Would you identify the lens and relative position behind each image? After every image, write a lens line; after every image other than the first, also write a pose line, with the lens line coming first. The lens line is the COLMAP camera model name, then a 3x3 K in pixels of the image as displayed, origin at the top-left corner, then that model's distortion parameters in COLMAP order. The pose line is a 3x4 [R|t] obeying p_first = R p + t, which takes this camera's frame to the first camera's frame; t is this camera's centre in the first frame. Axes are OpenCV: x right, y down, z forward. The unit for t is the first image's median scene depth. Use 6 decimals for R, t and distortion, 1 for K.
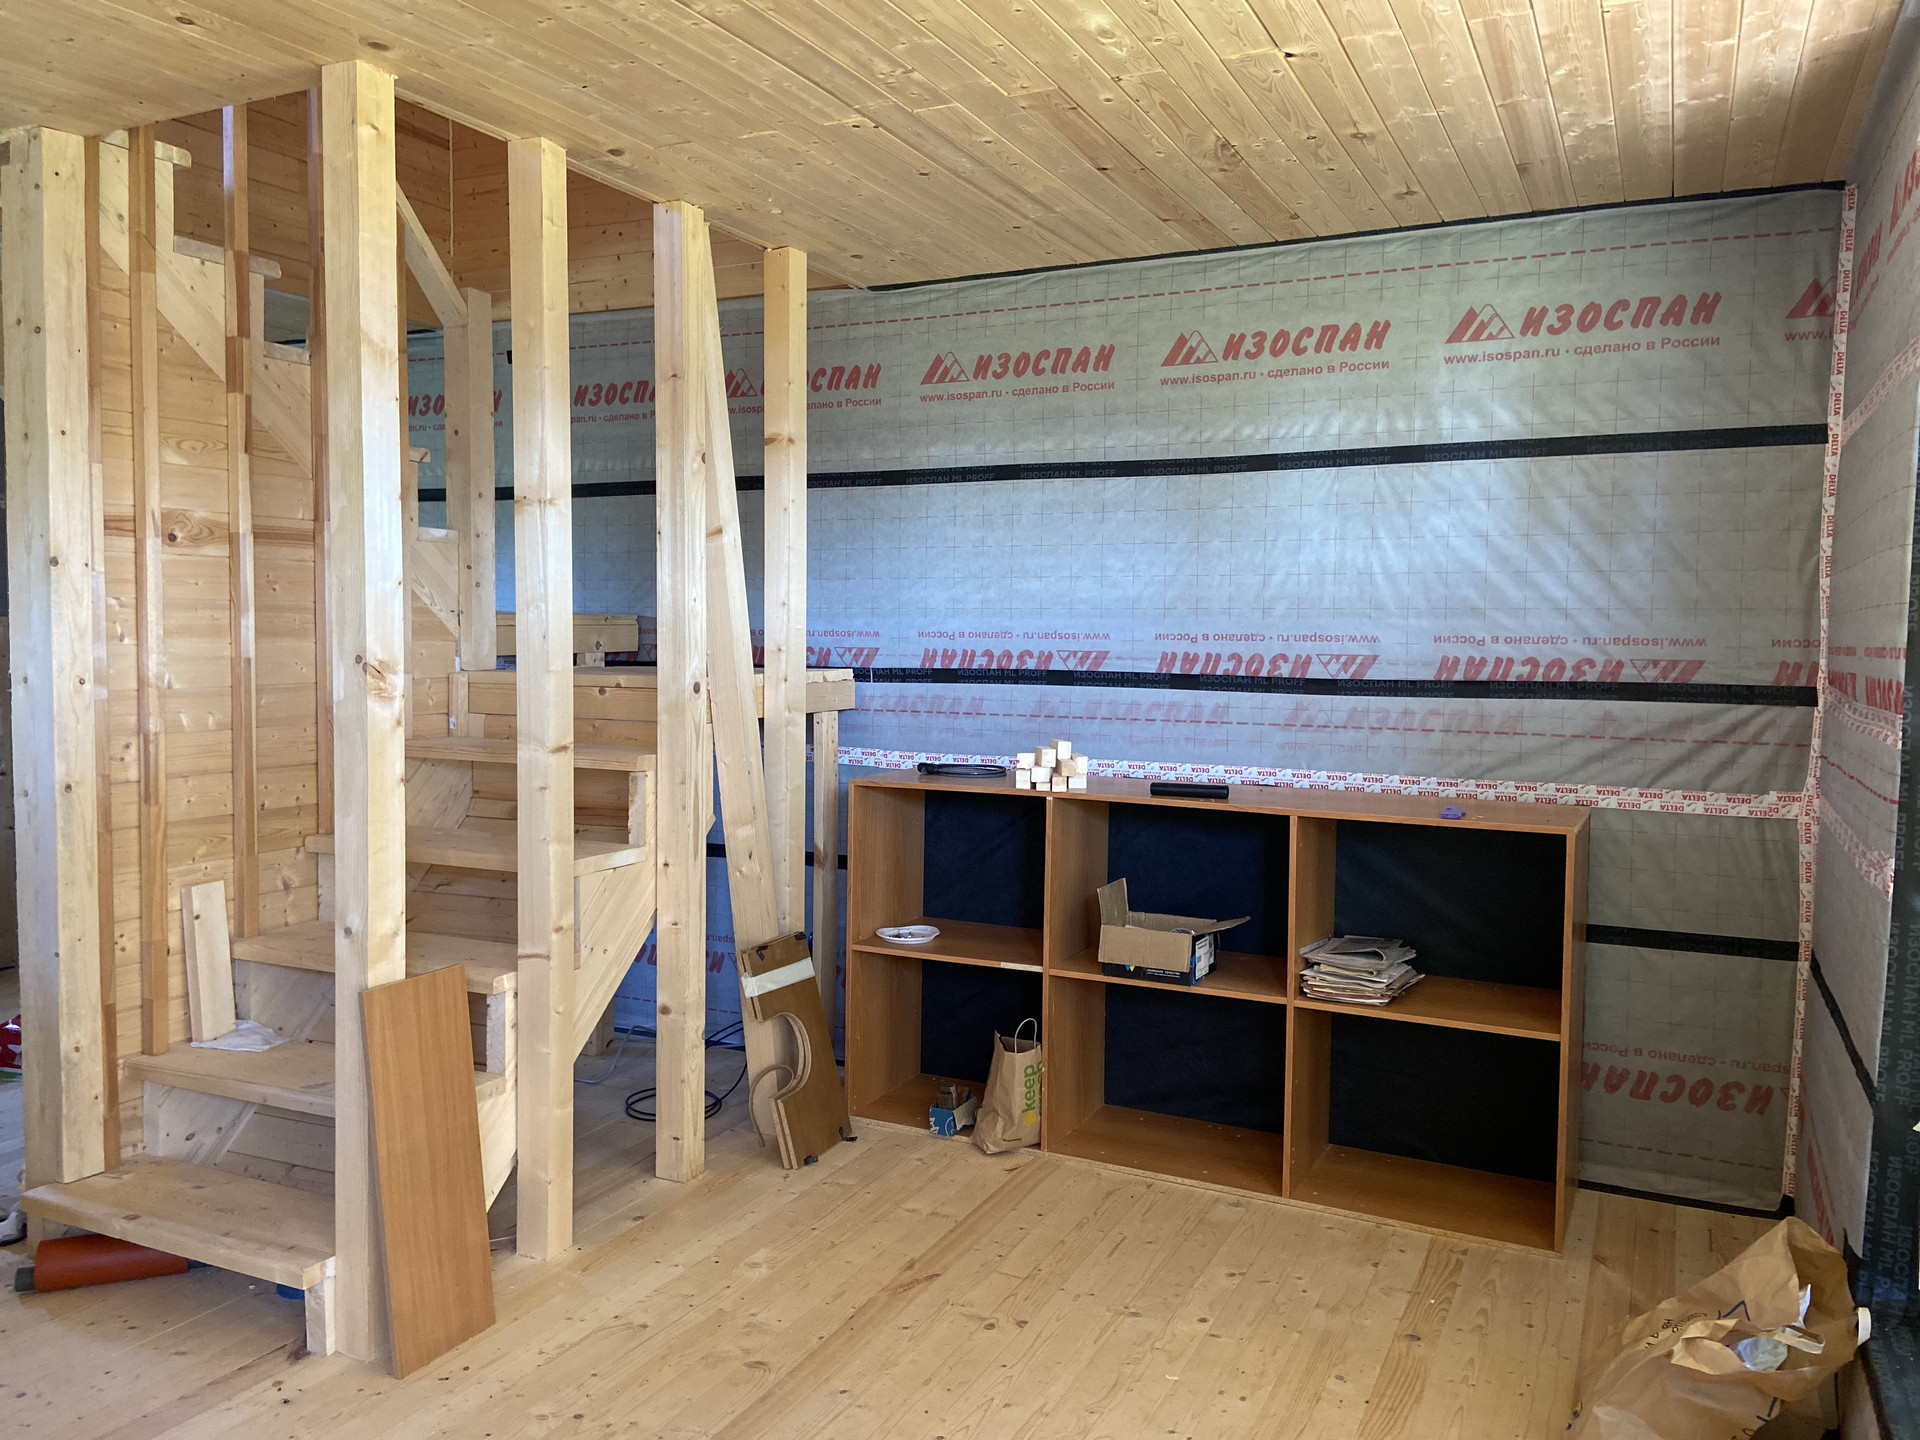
lens RADIAL K [[1437.3, 0, 960.1], [0, 1437.3, 703.1], [0, 0, 1]] dist [0.134320, -0.179152]
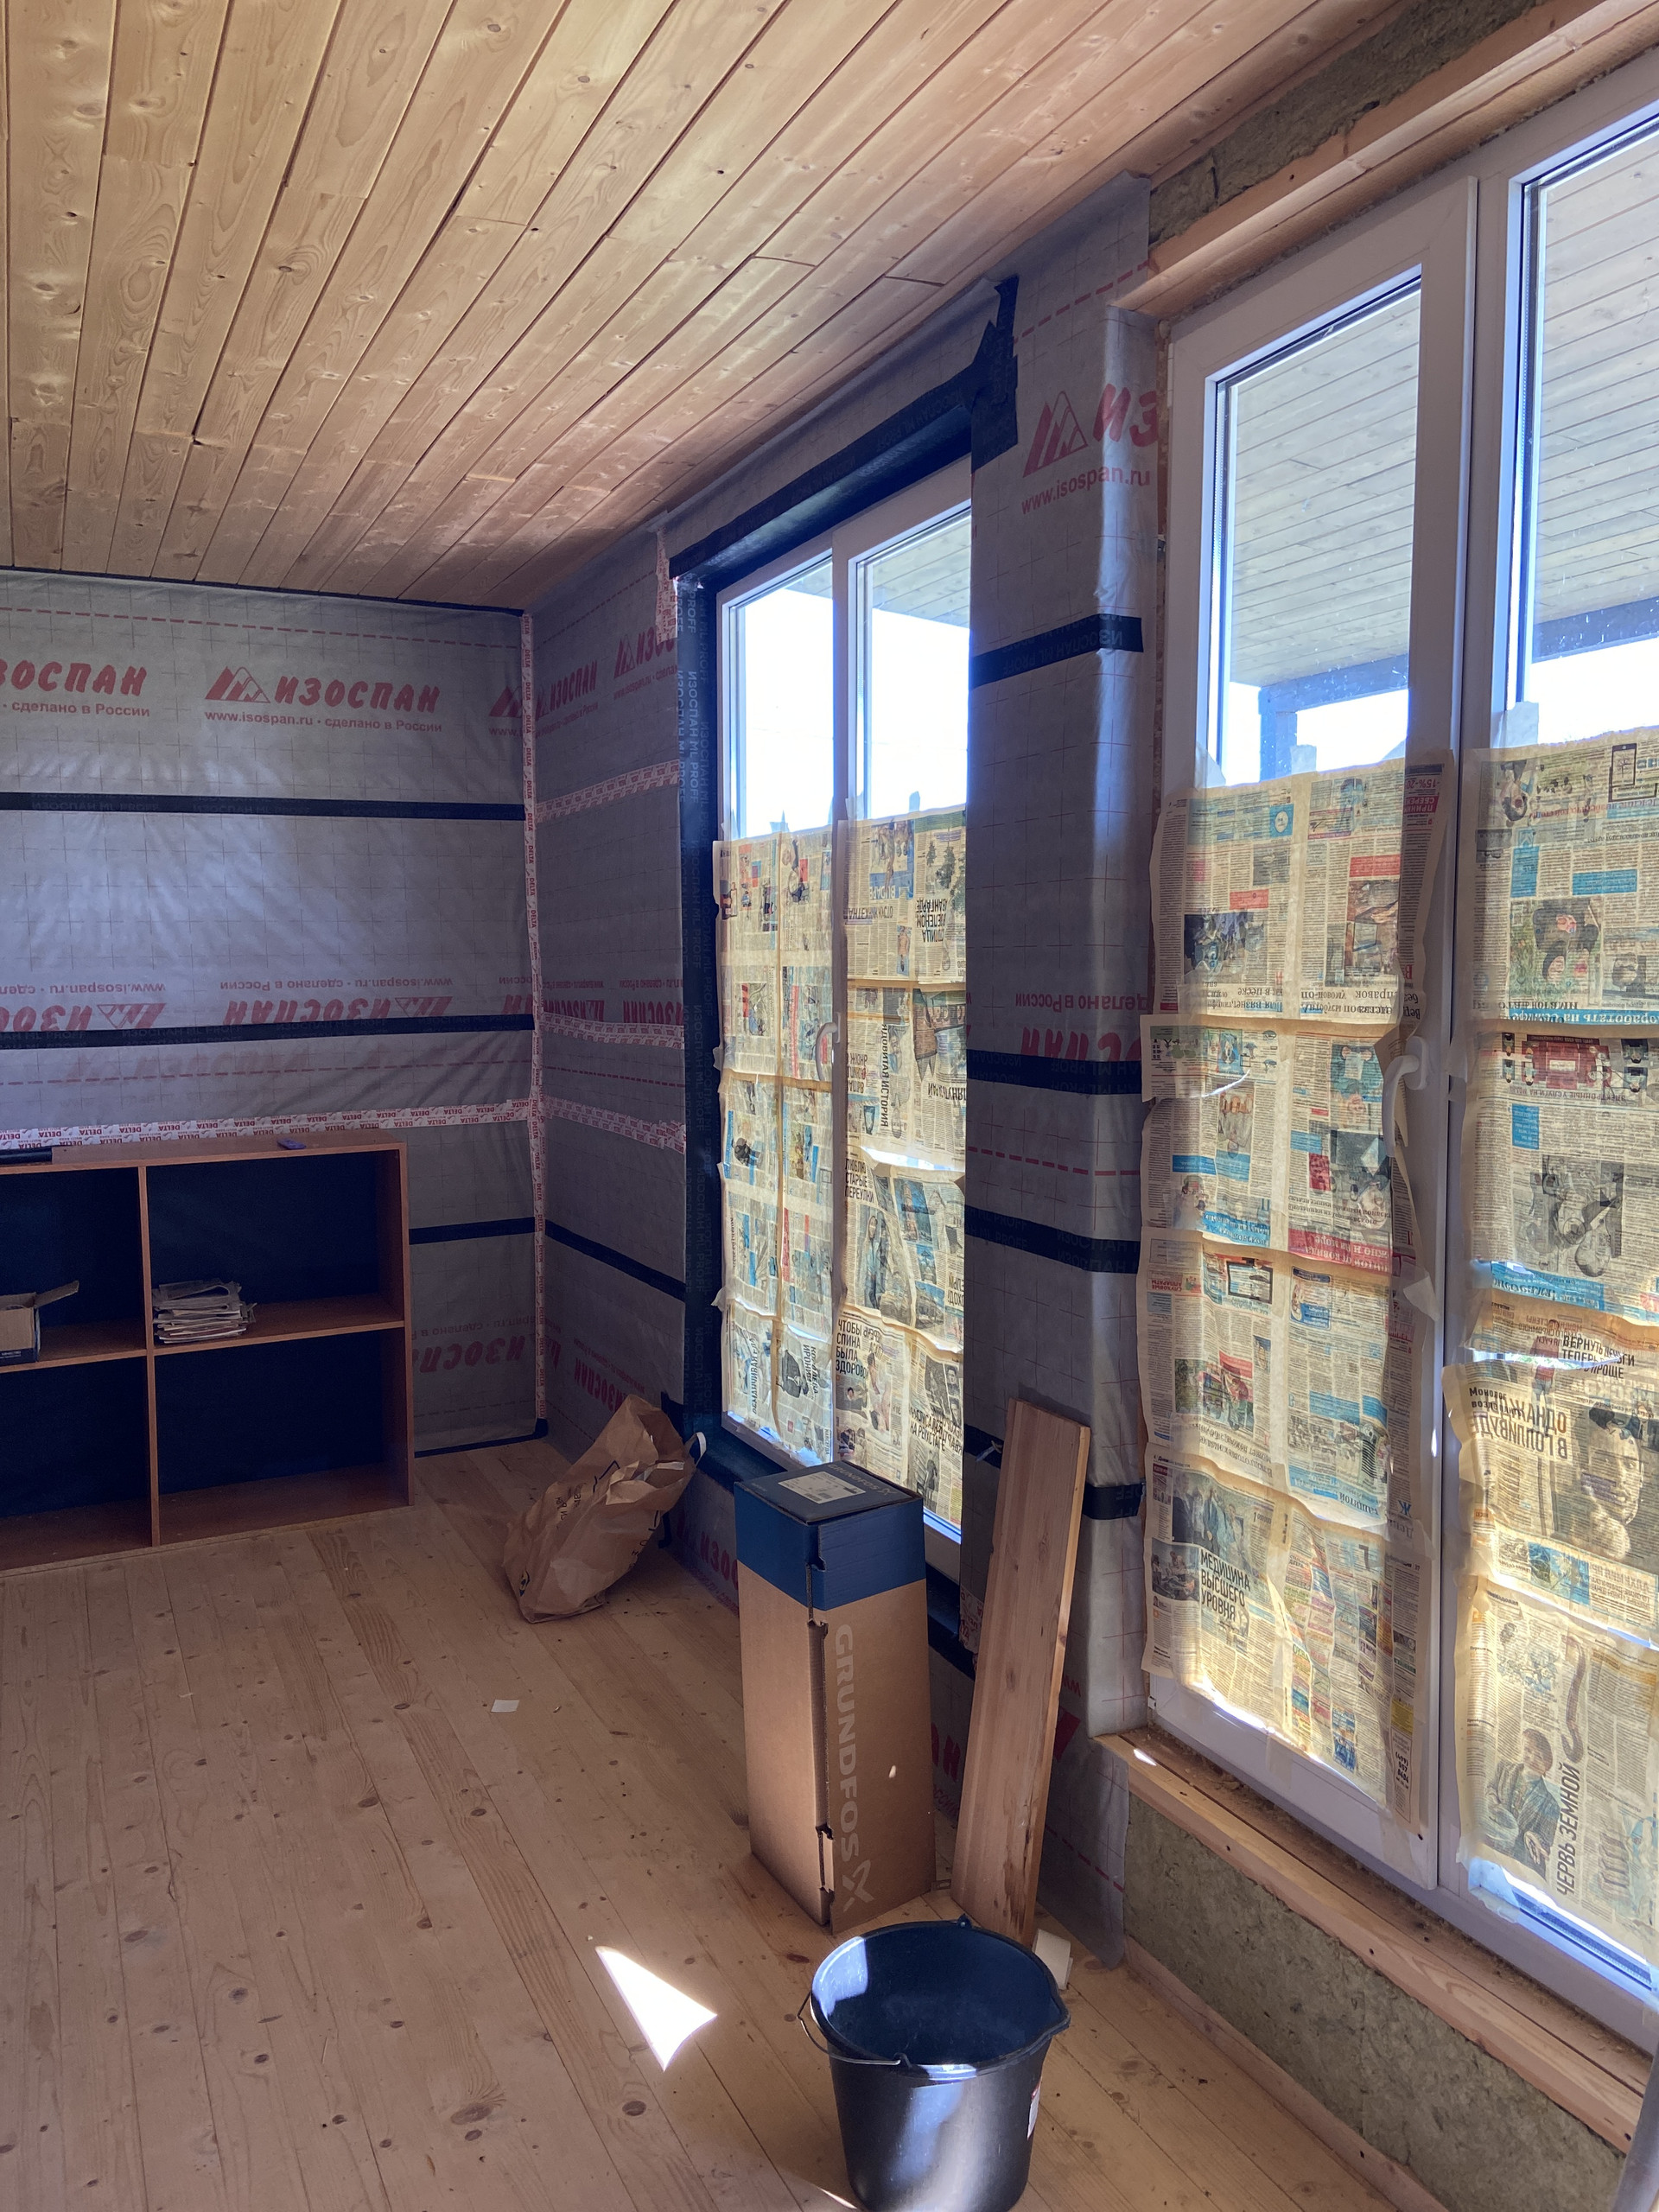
lens RADIAL K [[1655.8, 0, 829.5], [0, 1655.8, 1106.0], [0, 0, 1]] dist [0.134320, -0.179152]
pose [[0.630857, -0.090612, 0.770590, -0.343487], [0.068199, 0.995789, 0.061260, -0.002506], [-0.772896, 0.013907, 0.634380, -0.096781]]
